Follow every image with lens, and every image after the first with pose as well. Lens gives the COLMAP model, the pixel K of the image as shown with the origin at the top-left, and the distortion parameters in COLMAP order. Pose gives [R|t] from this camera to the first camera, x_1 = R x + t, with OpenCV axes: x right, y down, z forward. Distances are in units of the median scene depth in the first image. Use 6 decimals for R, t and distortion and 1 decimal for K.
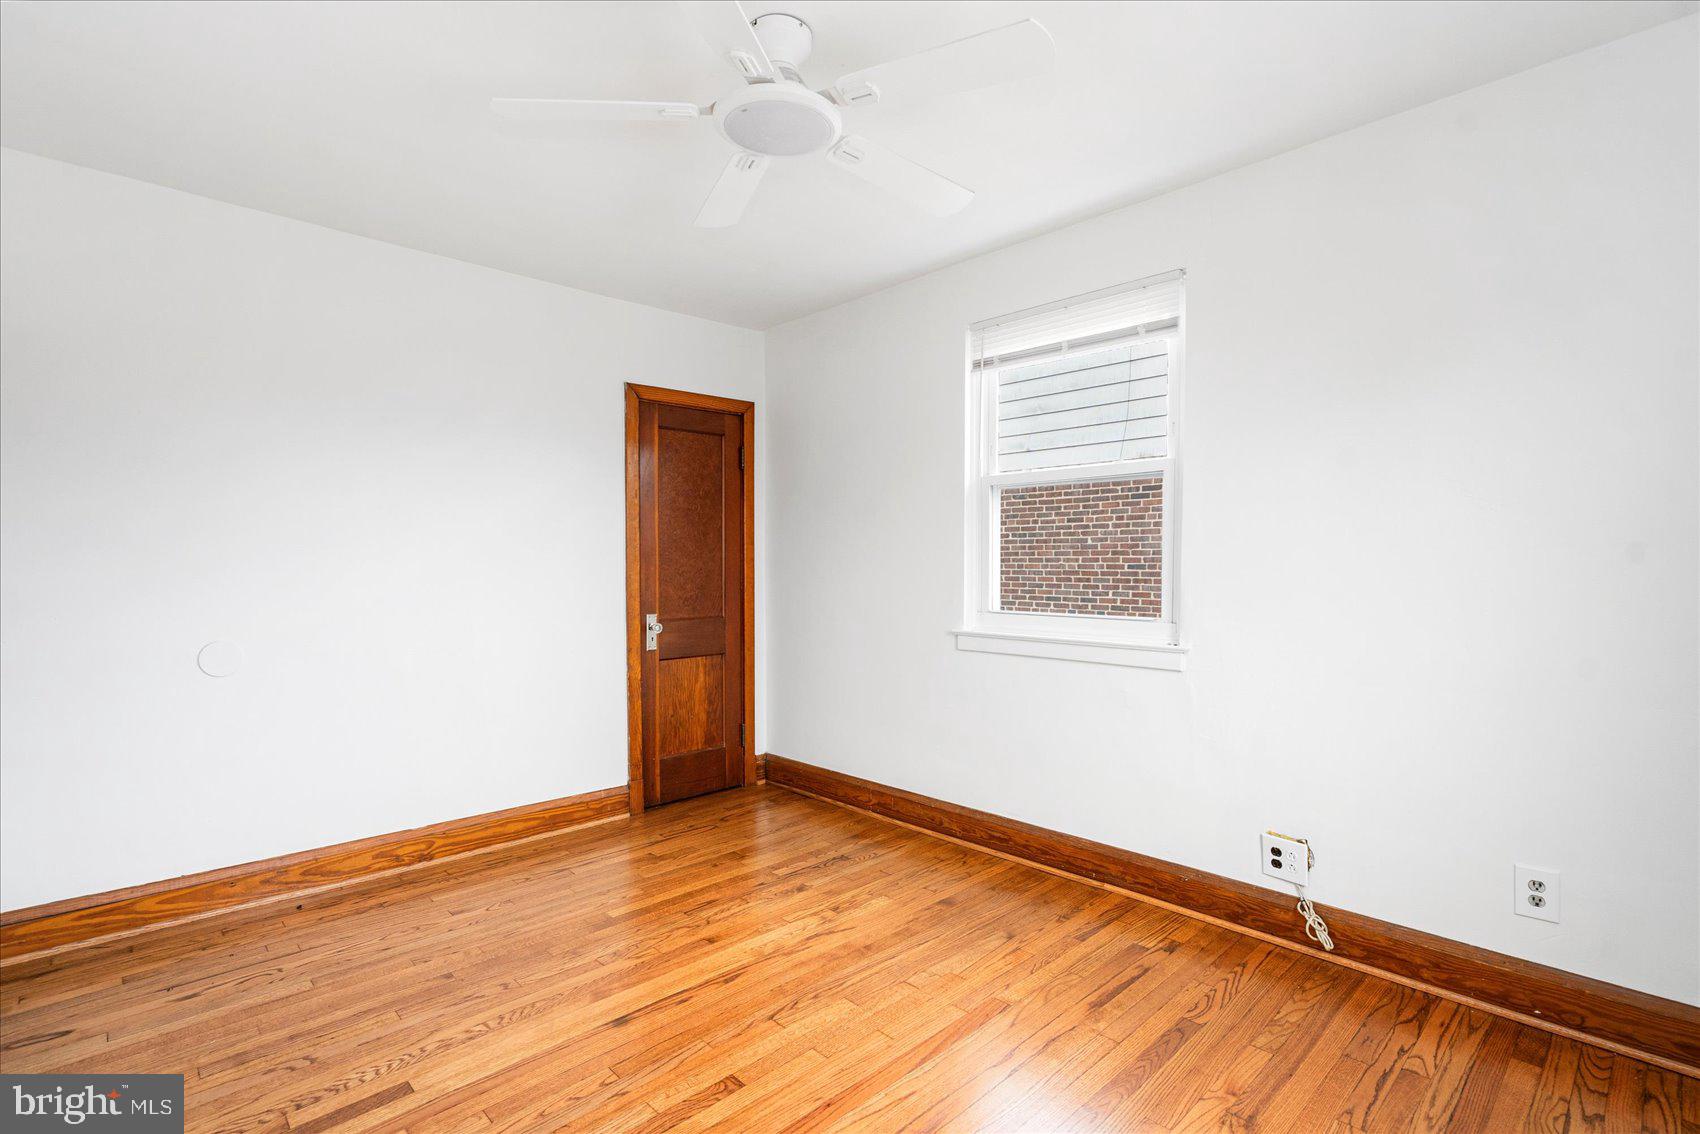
lens RADIAL K [[776.9, 0, 851.7], [0, 776.9, 566.4], [0, 0, 1]] dist [-0.012308, 0.003905]
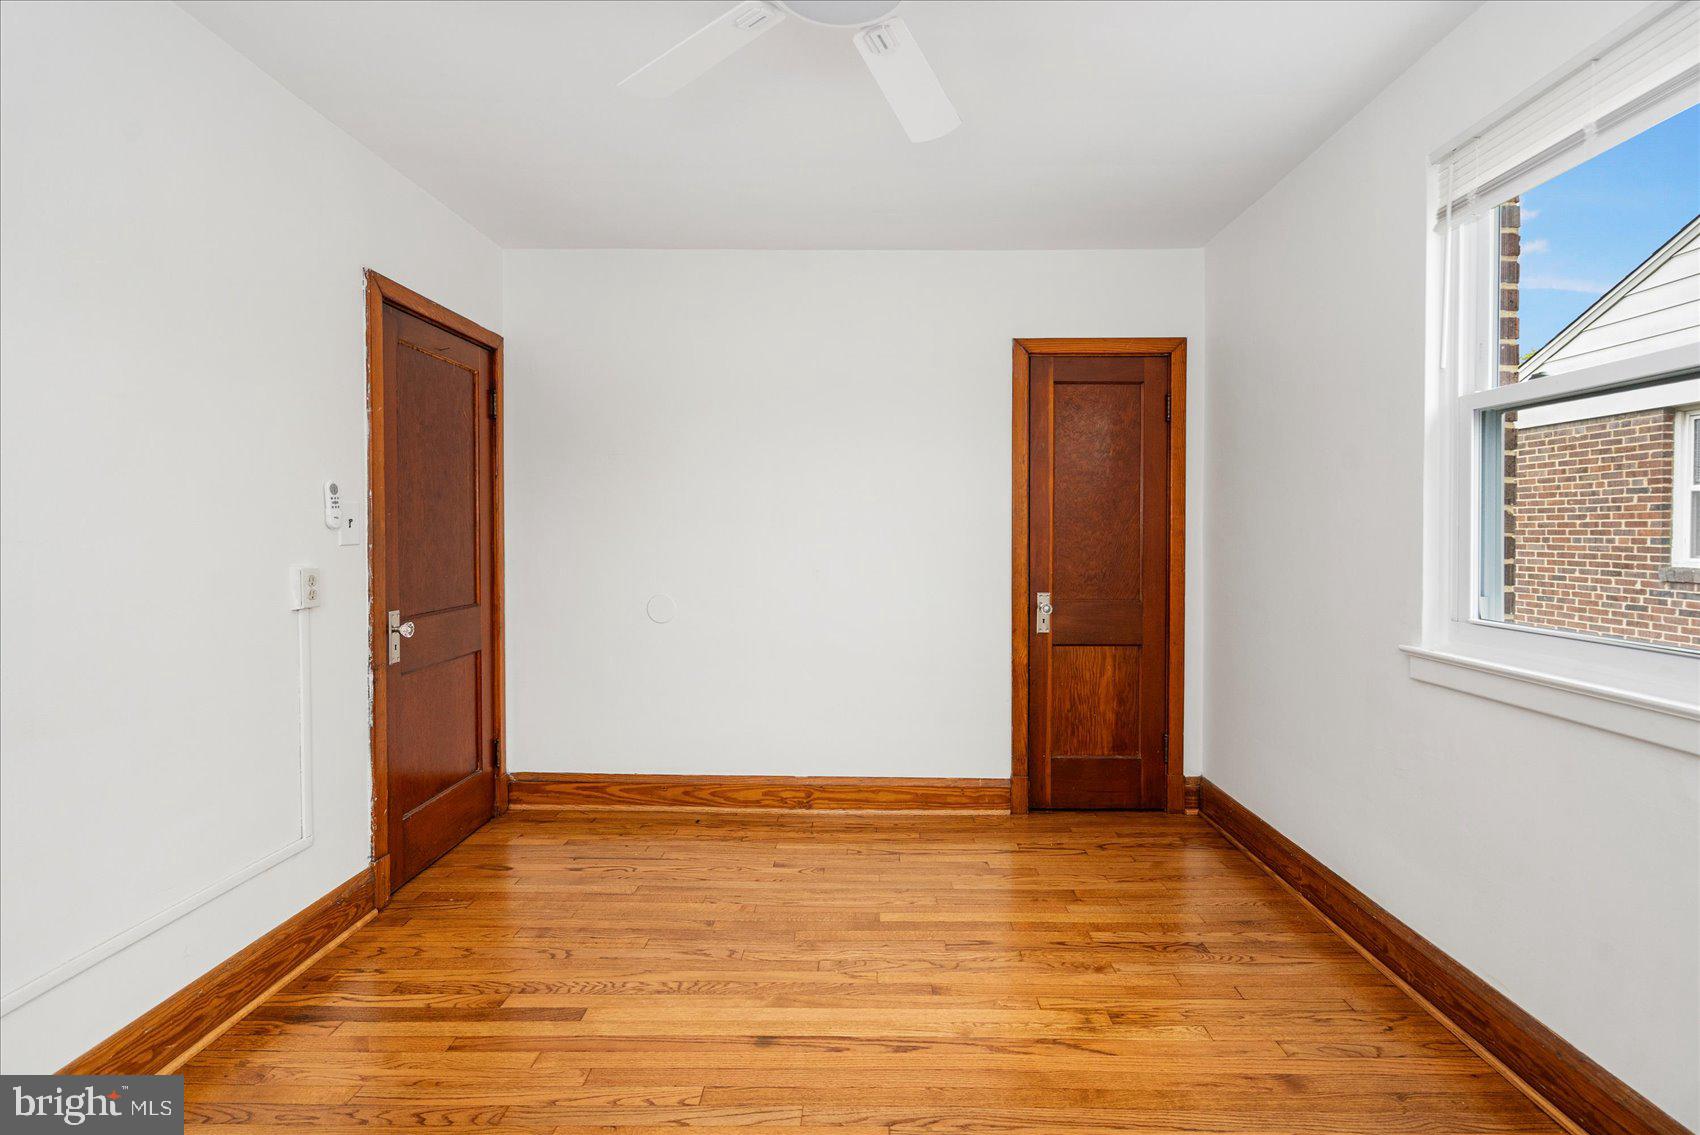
lens RADIAL K [[776.9, 0, 887.7], [0, 776.9, 525.2], [0, 0, 1]] dist [-0.012308, 0.003905]
pose [[0.724165, -0.000746, -0.689626, 0.270133], [-0.009753, 0.999888, -0.011323, -0.005001], [0.689557, 0.014925, 0.724077, 0.271002]]
